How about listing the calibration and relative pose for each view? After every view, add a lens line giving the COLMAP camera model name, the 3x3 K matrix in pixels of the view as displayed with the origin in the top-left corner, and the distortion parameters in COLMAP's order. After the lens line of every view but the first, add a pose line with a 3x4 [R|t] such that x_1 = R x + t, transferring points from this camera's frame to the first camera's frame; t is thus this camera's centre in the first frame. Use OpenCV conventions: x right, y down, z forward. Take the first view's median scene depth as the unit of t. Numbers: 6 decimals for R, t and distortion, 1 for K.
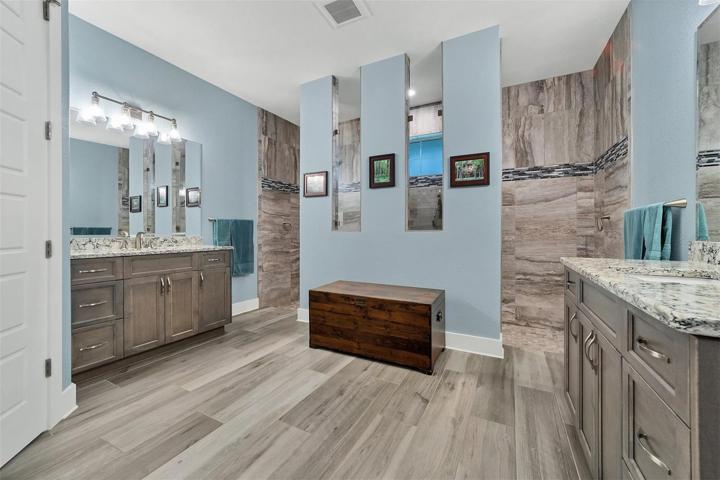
lens RADIAL K [[283.4, 0, 360.0], [0, 283.4, 240.0], [0, 0, 1]] dist [-0.002800, -0.000032]
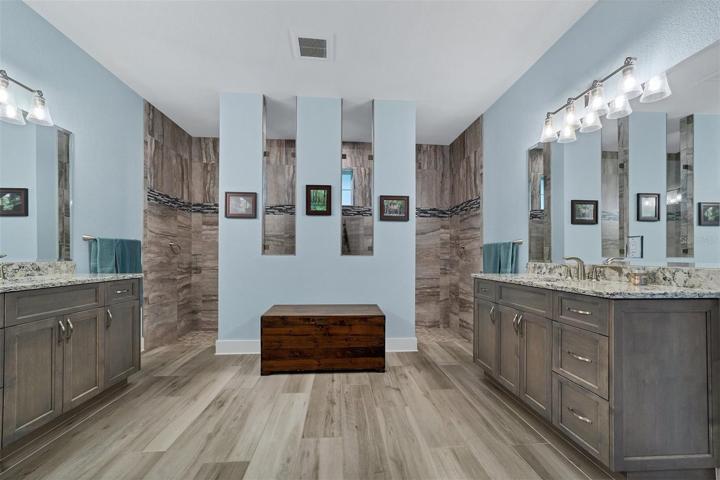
lens RADIAL K [[282.2, 0, 357.9], [0, 282.2, 263.3], [0, 0, 1]] dist [0.000130, 0.000223]
pose [[0.851868, -0.009460, 0.523672, -0.409351], [0.009632, 0.999951, 0.002395, -0.003160], [-0.523668, 0.003004, 0.851917, 0.006963]]
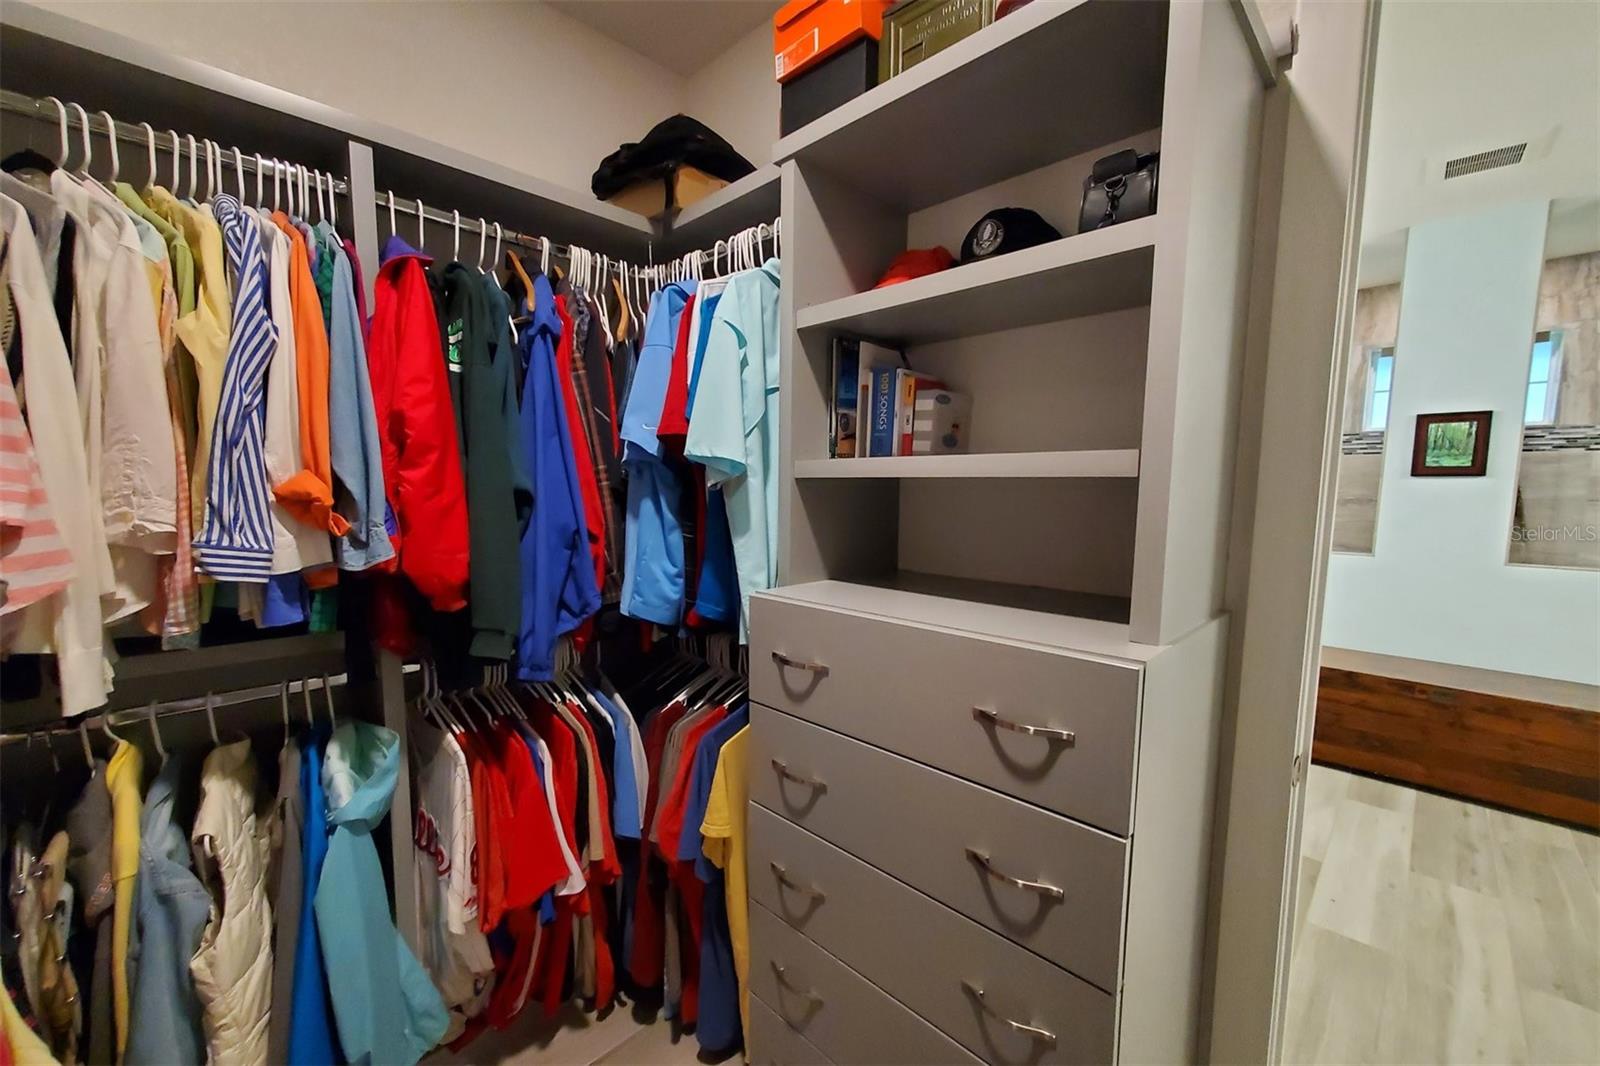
lens RADIAL K [[630.0, 0, 795.1], [0, 630.0, 548.5], [0, 0, 1]] dist [-0.000949, -0.000089]
pose [[0.954475, 0.036553, -0.296043, -0.807789], [-0.011977, 0.996359, 0.084408, -0.154783], [0.298050, -0.077019, 0.951438, -0.515450]]
